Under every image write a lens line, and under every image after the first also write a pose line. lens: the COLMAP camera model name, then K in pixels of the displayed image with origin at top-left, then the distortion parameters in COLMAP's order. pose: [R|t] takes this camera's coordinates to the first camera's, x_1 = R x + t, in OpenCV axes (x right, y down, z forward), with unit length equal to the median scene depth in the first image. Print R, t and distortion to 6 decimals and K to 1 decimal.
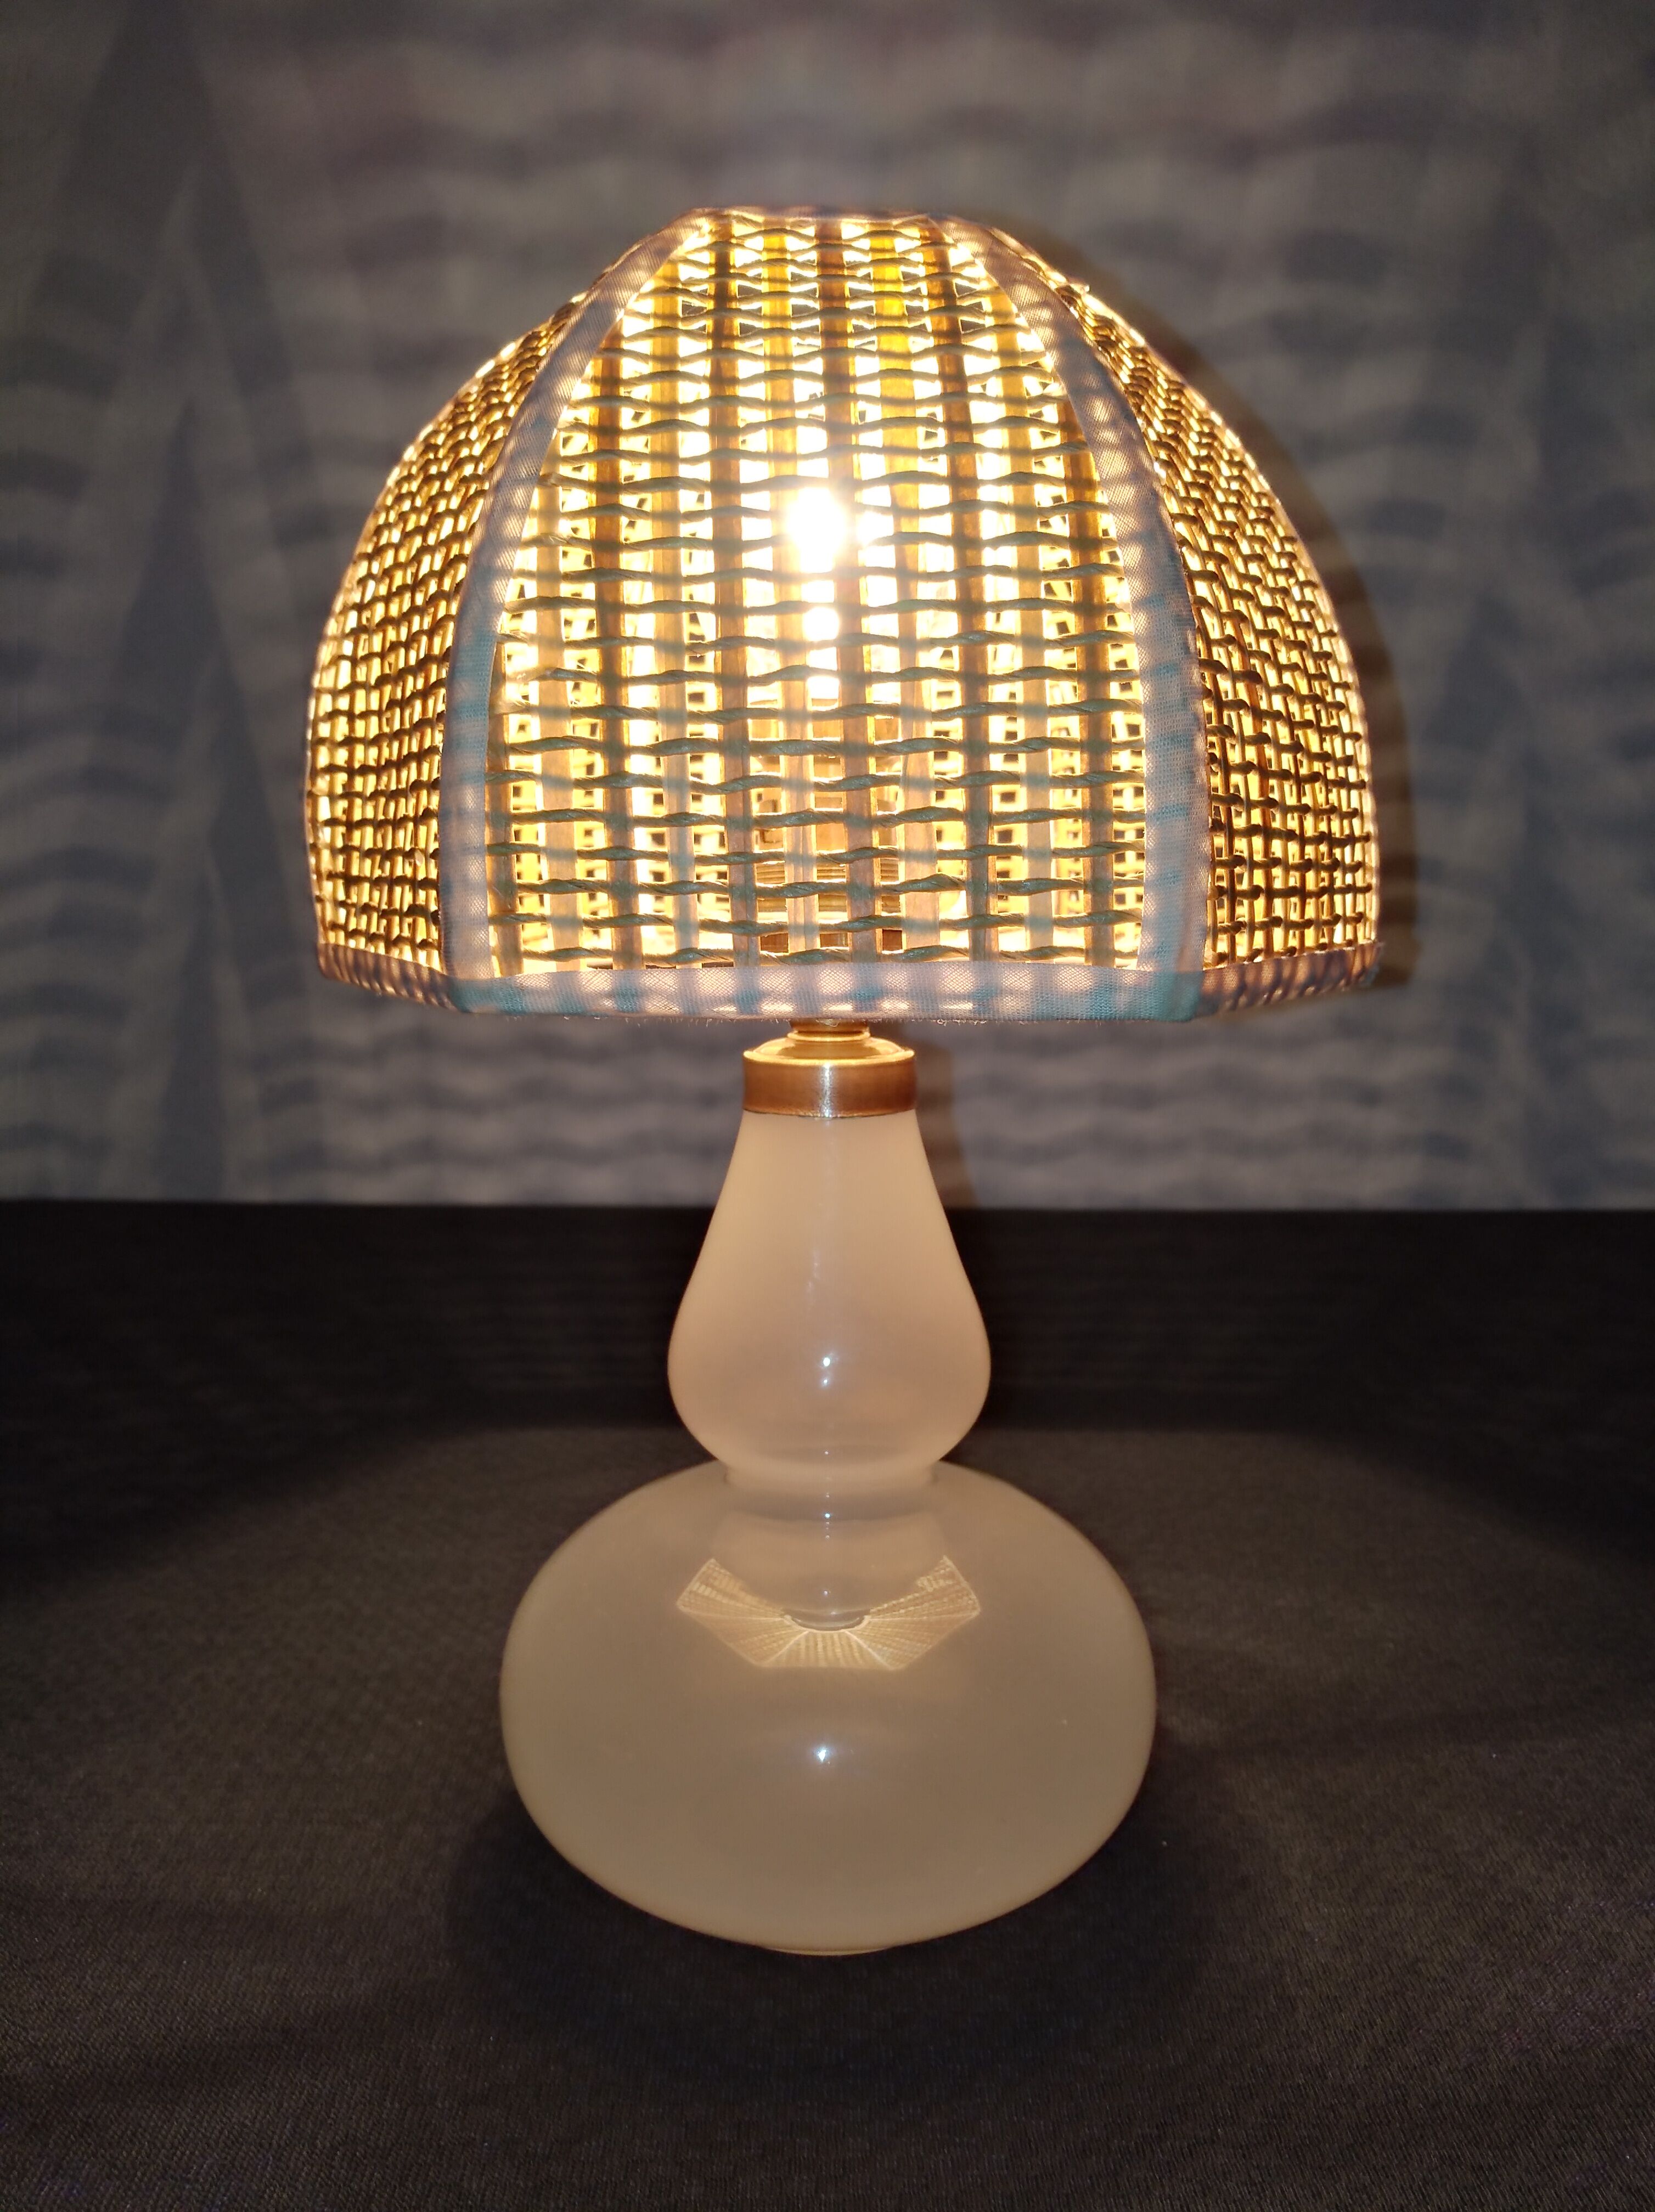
lens RADIAL K [[1691.7, 0, 832.7], [0, 1691.7, 1189.2], [0, 0, 1]] dist [-0.034972, 0.023196]
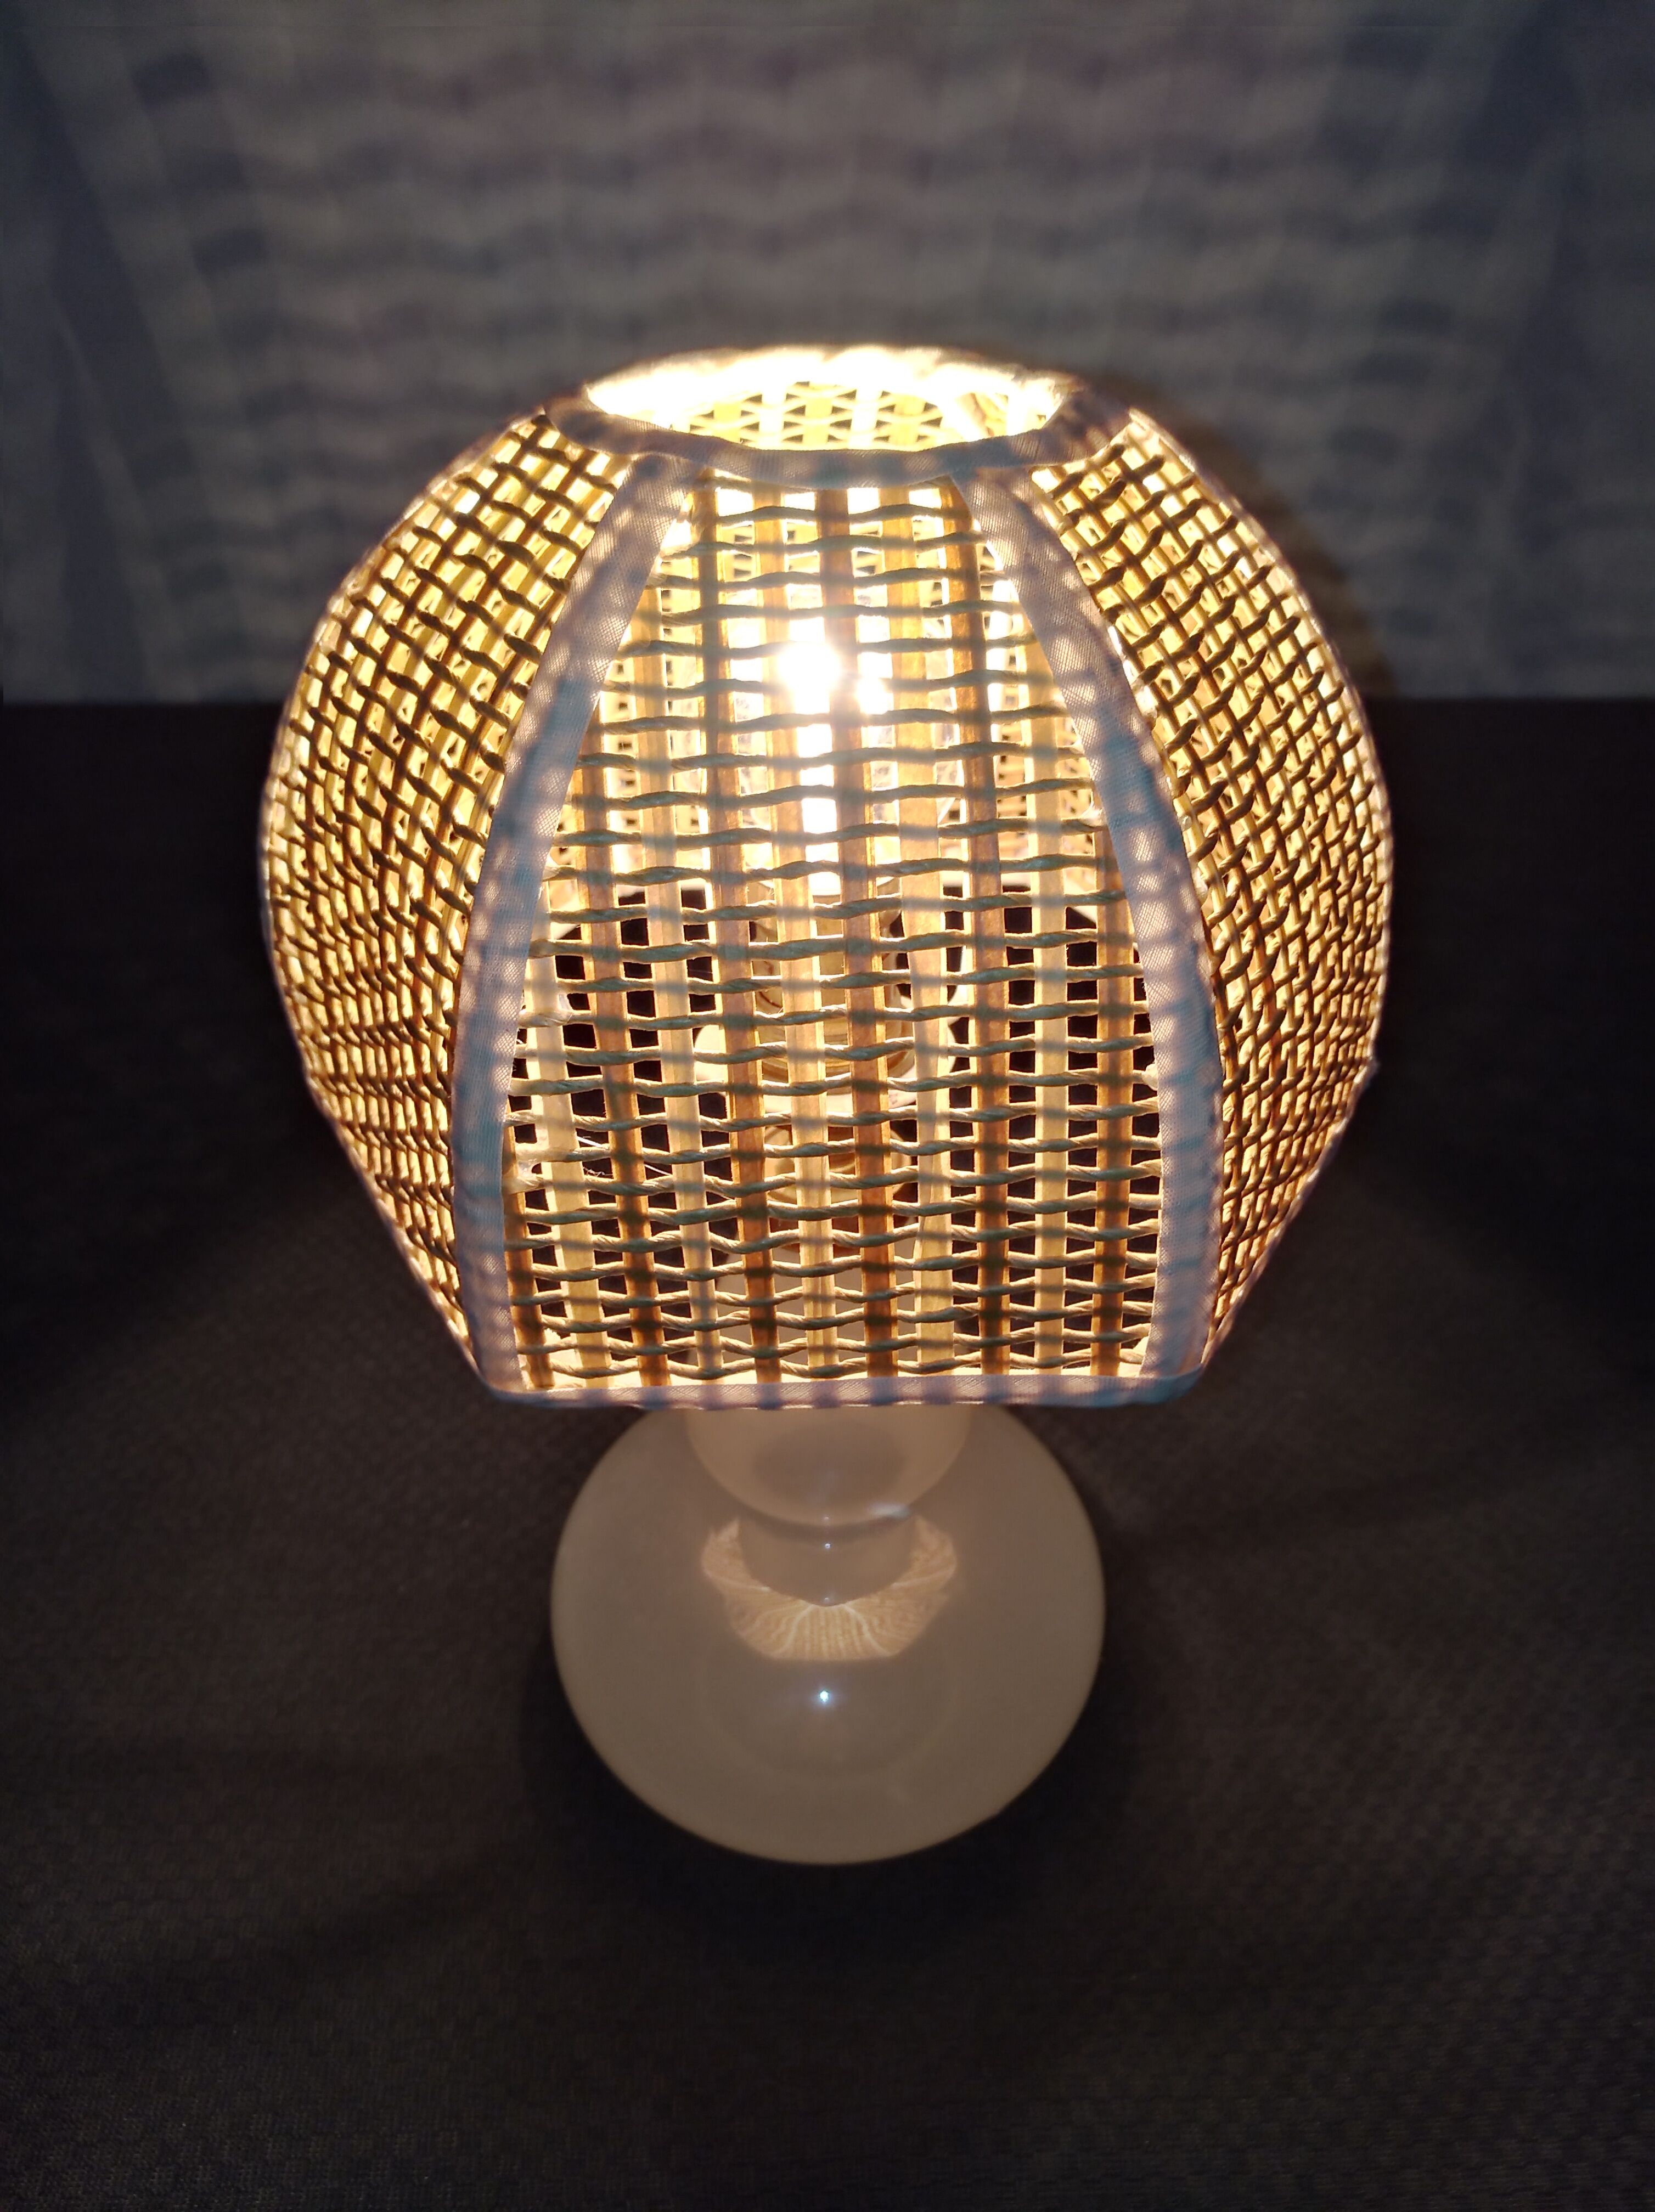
lens RADIAL K [[1691.7, 0, 823.7], [0, 1691.7, 1091.7], [0, 0, 1]] dist [-0.034972, 0.023196]
pose [[0.999351, -0.021695, 0.028753, -0.033706], [0.006993, 0.899937, 0.435965, -0.595517], [-0.035335, -0.435481, 0.899504, 0.103120]]
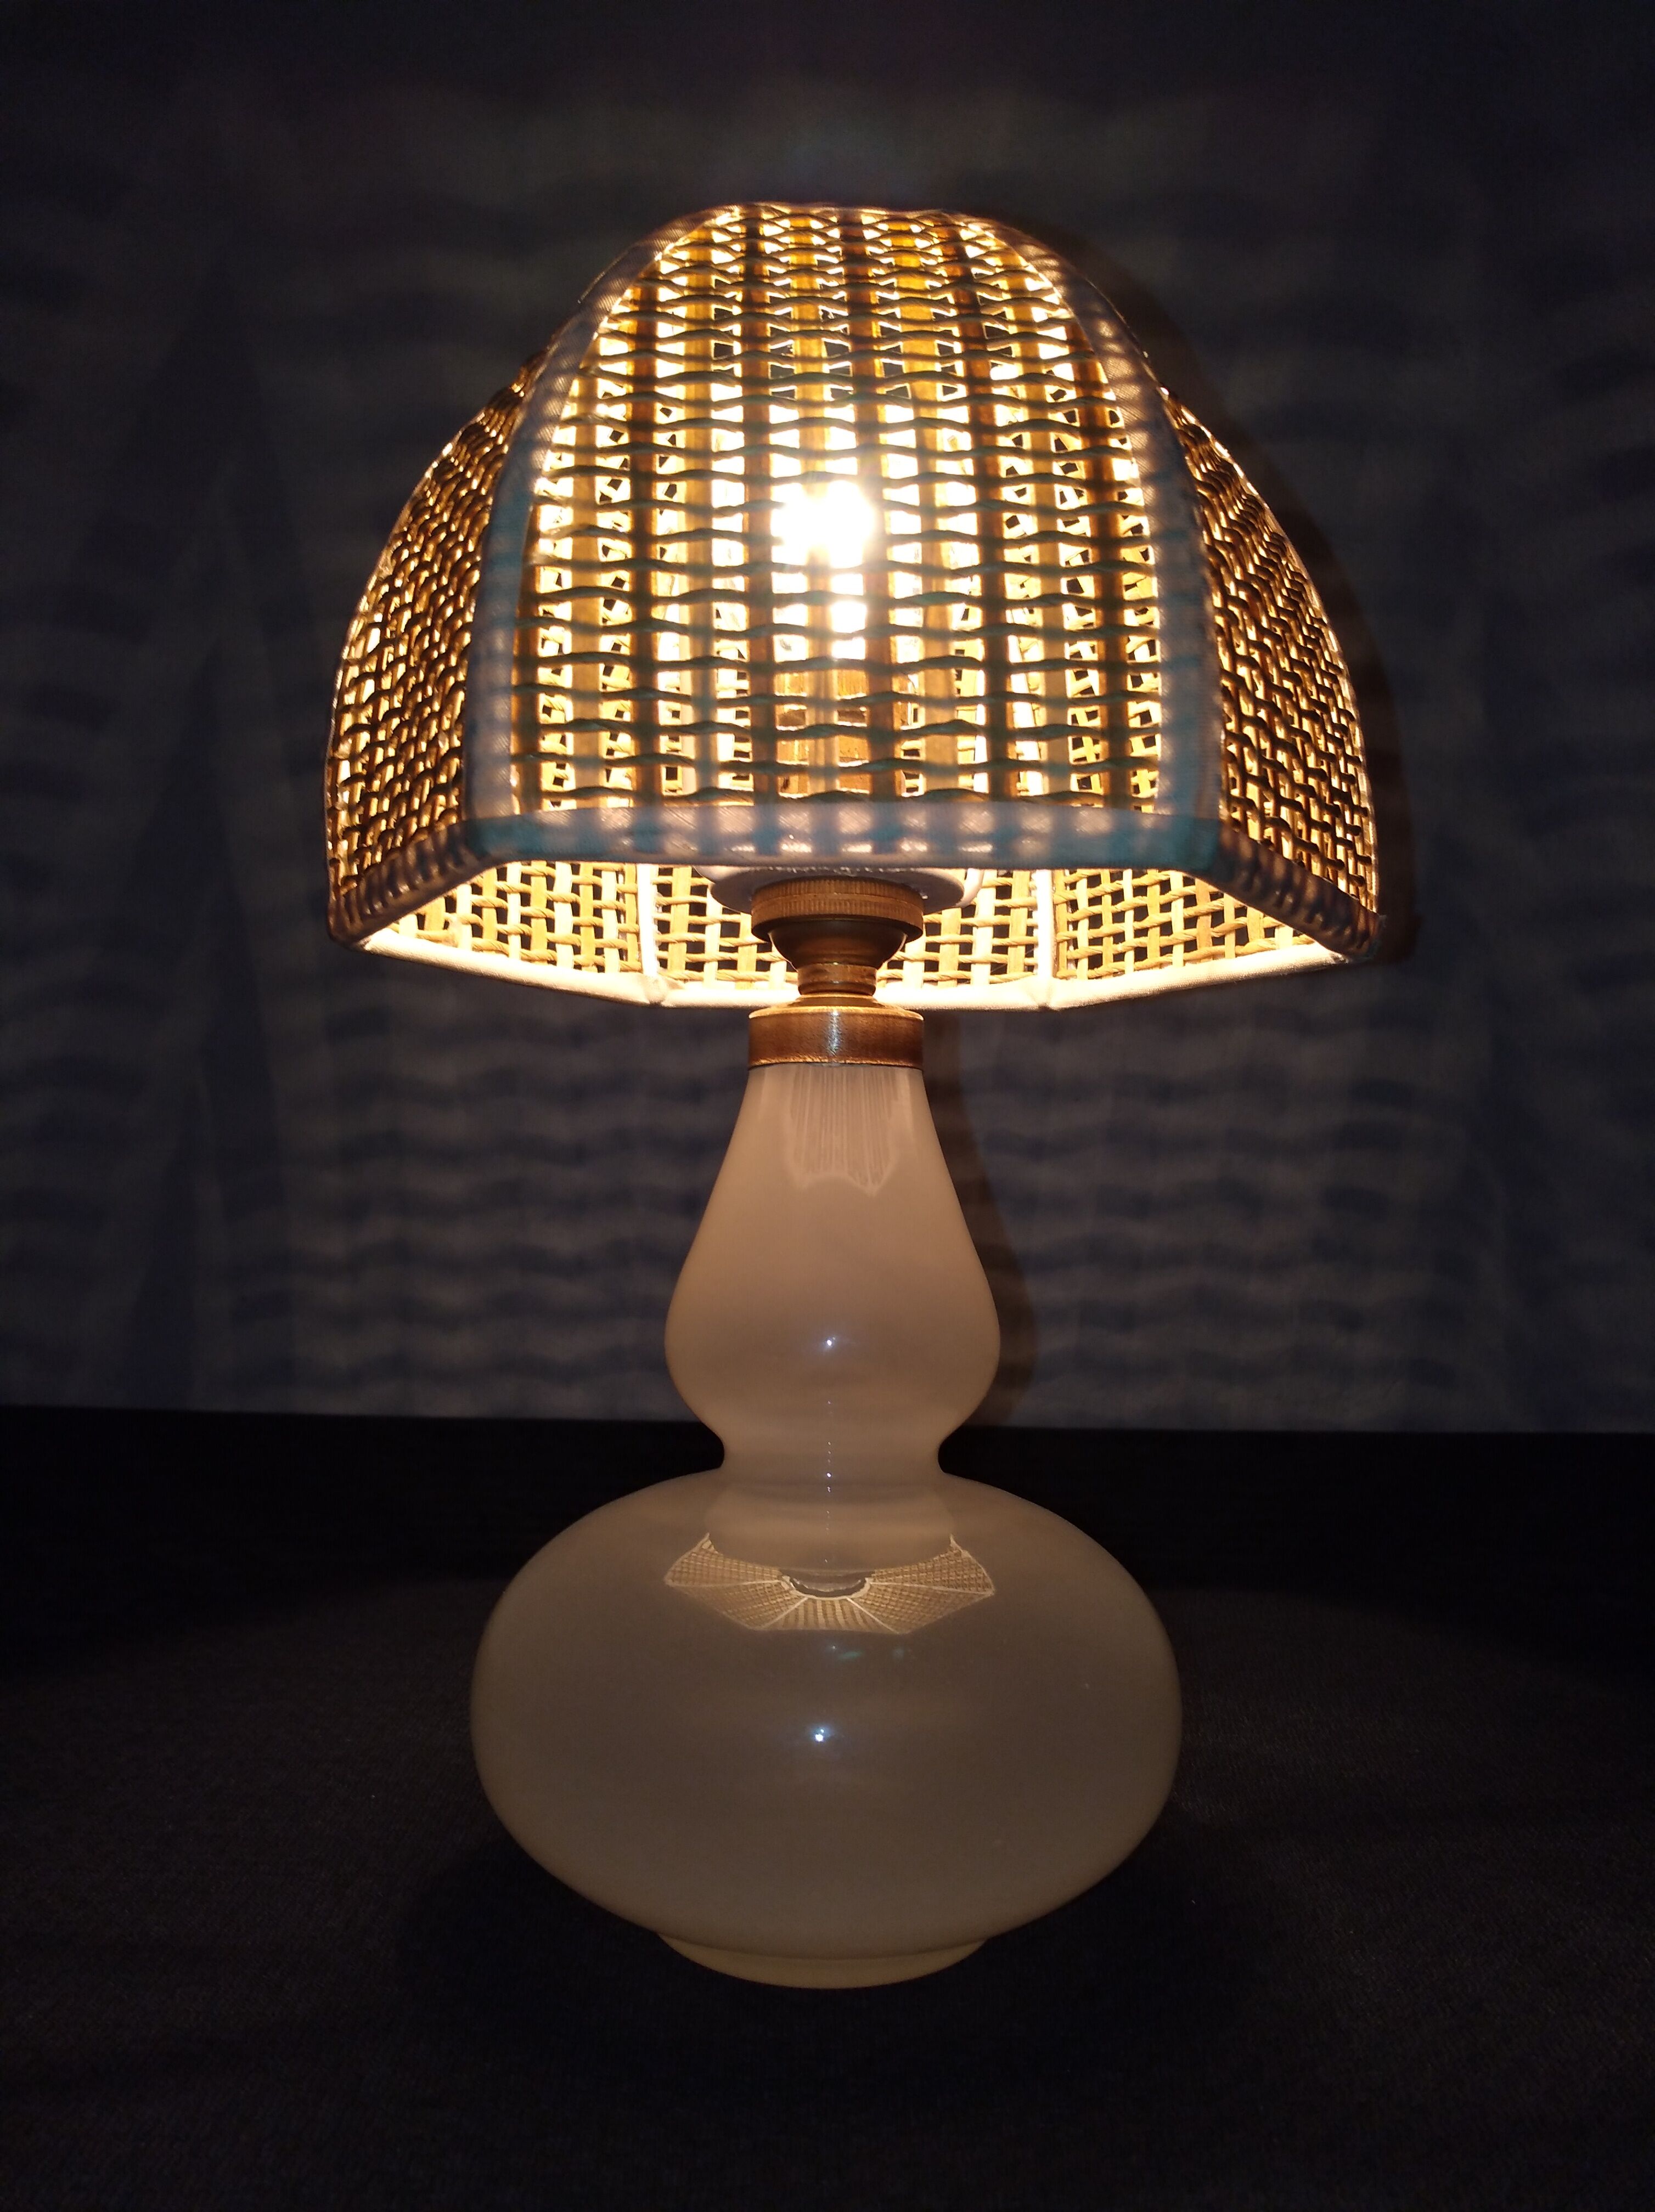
lens RADIAL K [[1691.7, 0, 818.7], [0, 1691.7, 1137.9], [0, 0, 1]] dist [-0.034972, 0.023196]
pose [[0.999882, 0.014044, 0.006161, -0.018408], [-0.012587, 0.981033, -0.193433, 0.202214], [-0.008760, 0.193332, 0.981094, 0.040386]]
